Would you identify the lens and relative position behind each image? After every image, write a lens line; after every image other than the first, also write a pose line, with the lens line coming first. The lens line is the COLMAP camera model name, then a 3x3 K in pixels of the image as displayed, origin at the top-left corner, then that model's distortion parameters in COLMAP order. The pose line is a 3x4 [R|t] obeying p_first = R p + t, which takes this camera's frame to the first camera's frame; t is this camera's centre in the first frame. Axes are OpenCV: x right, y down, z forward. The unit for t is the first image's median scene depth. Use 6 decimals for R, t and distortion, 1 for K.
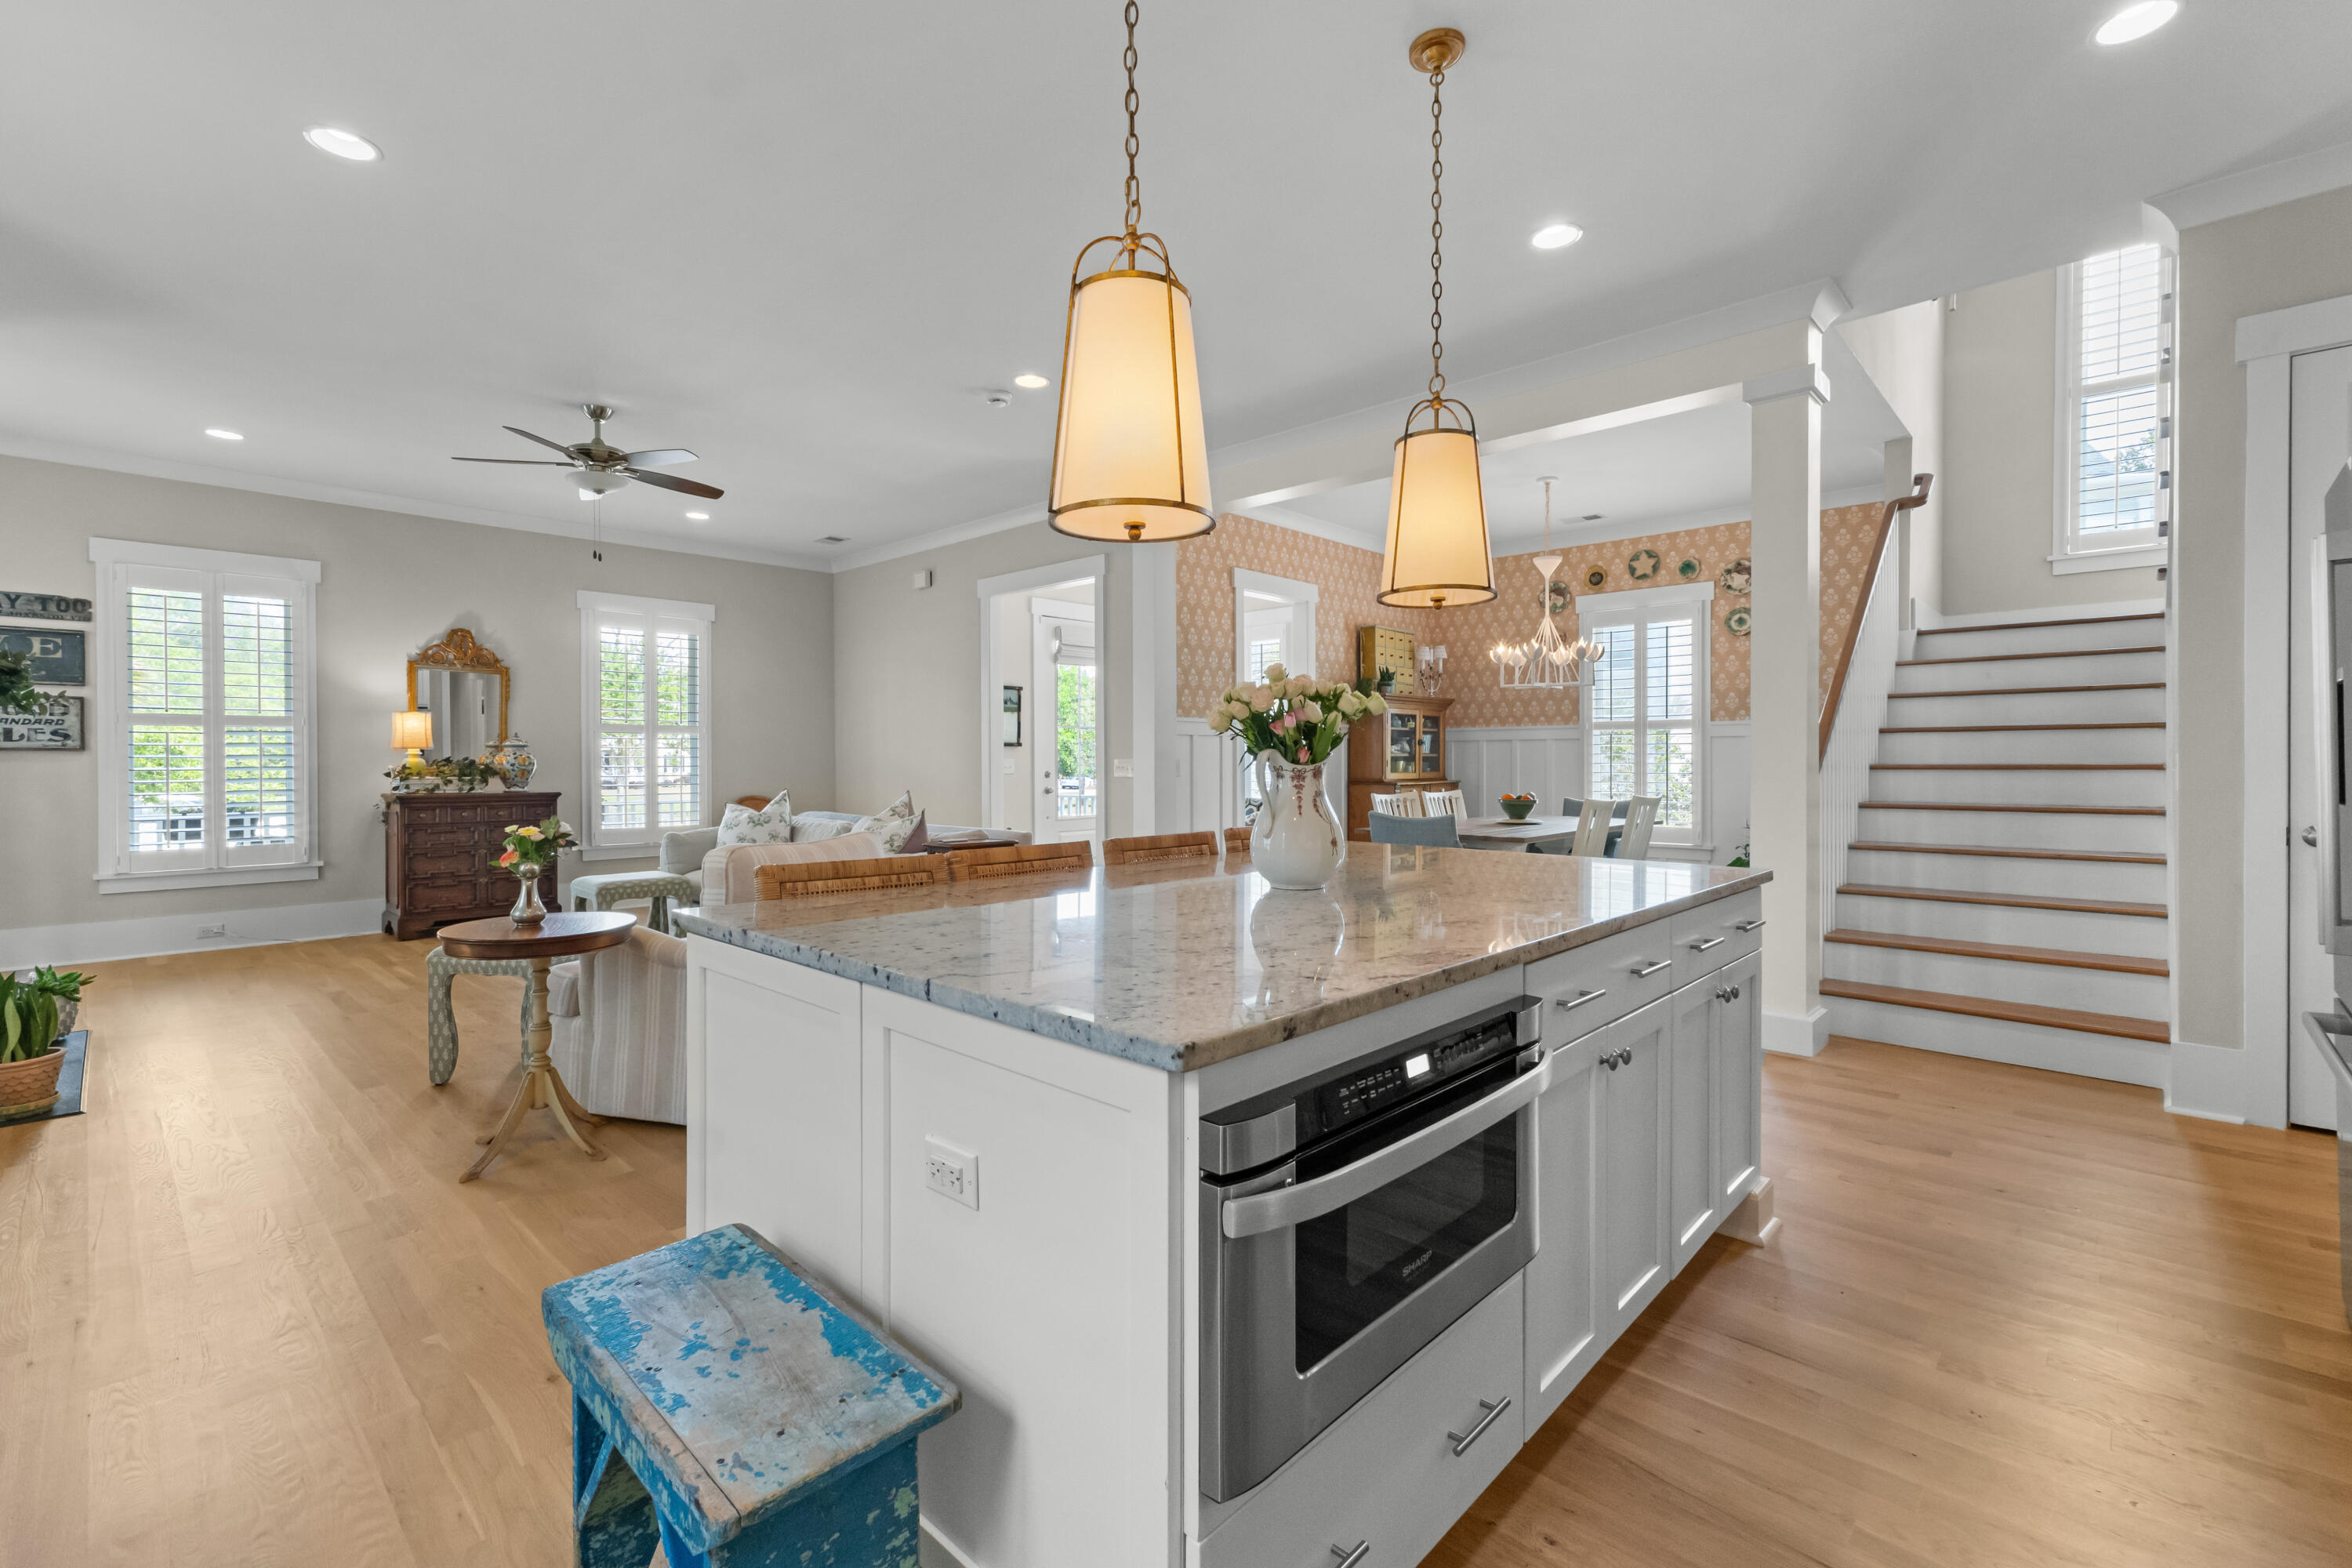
lens RADIAL K [[1021.9, 0, 1169.9], [0, 1021.9, 777.6], [0, 0, 1]] dist [0.006405, -0.000883]
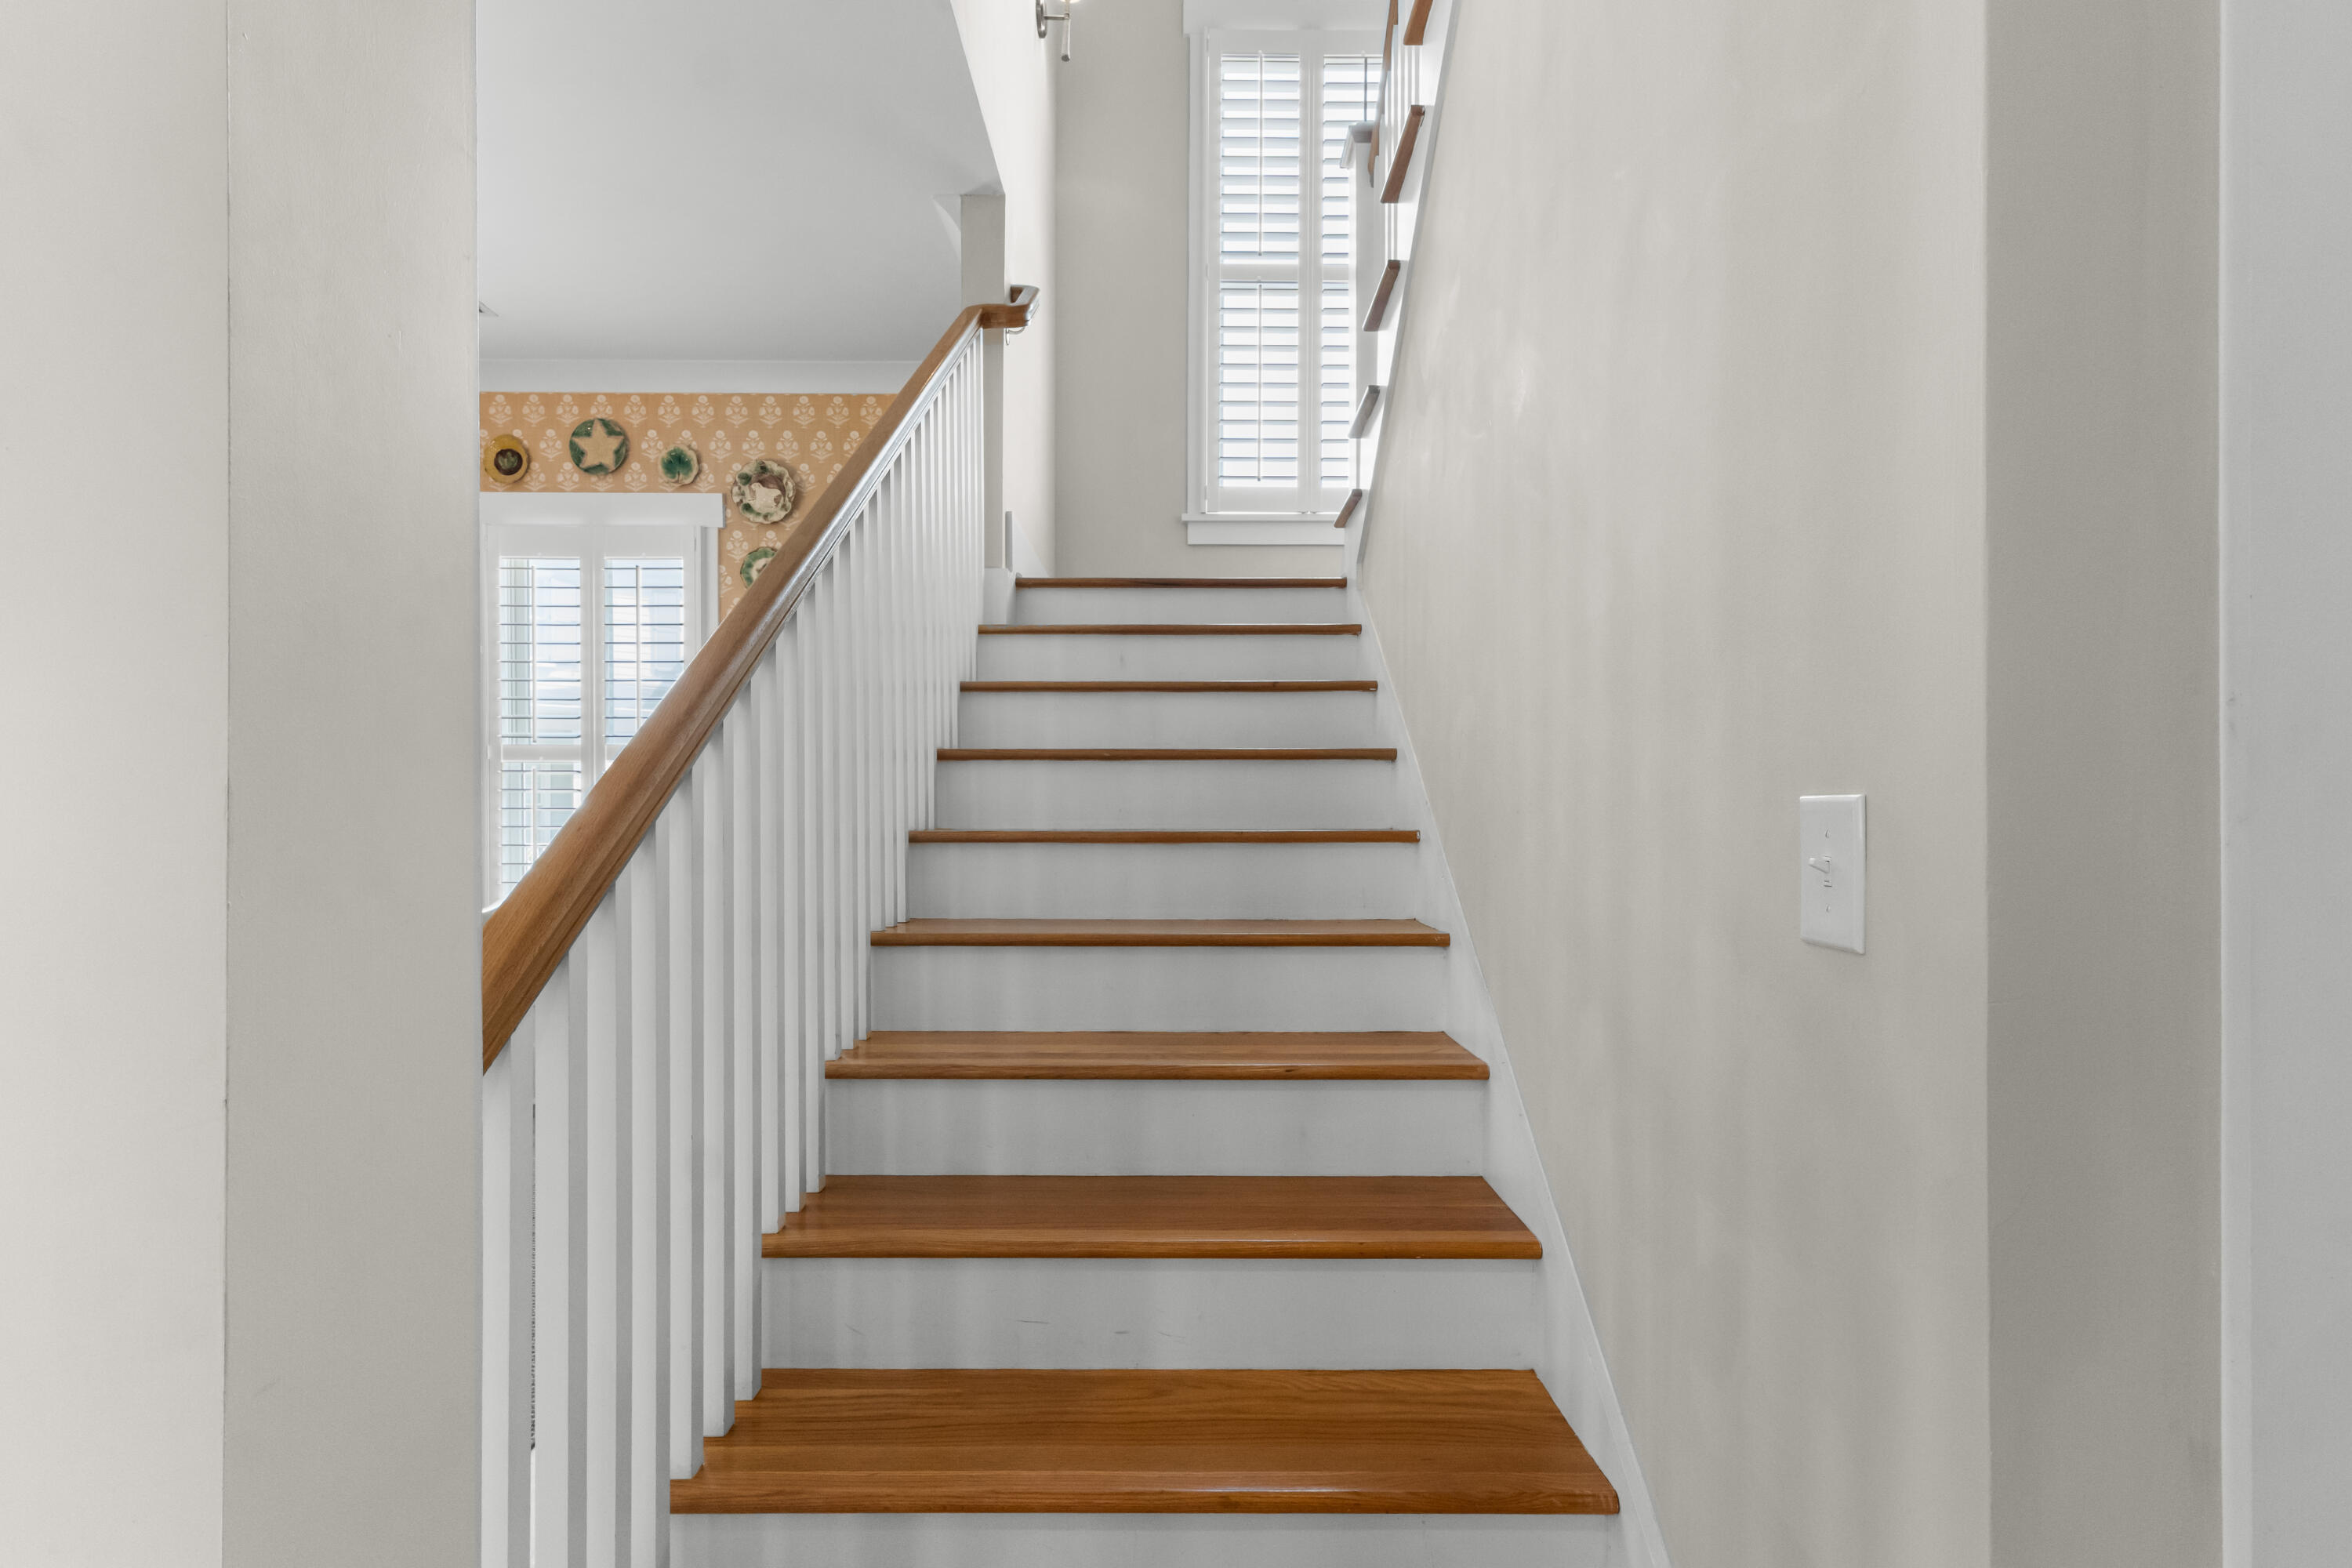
lens RADIAL K [[1021.9, 0, 1179.2], [0, 1021.9, 803.5], [0, 0, 1]] dist [0.006405, -0.000883]
pose [[0.727395, 0.013481, 0.686087, 0.335956], [0.008945, 0.999536, -0.029123, -0.007748], [-0.686161, 0.027321, 0.726937, 0.438964]]
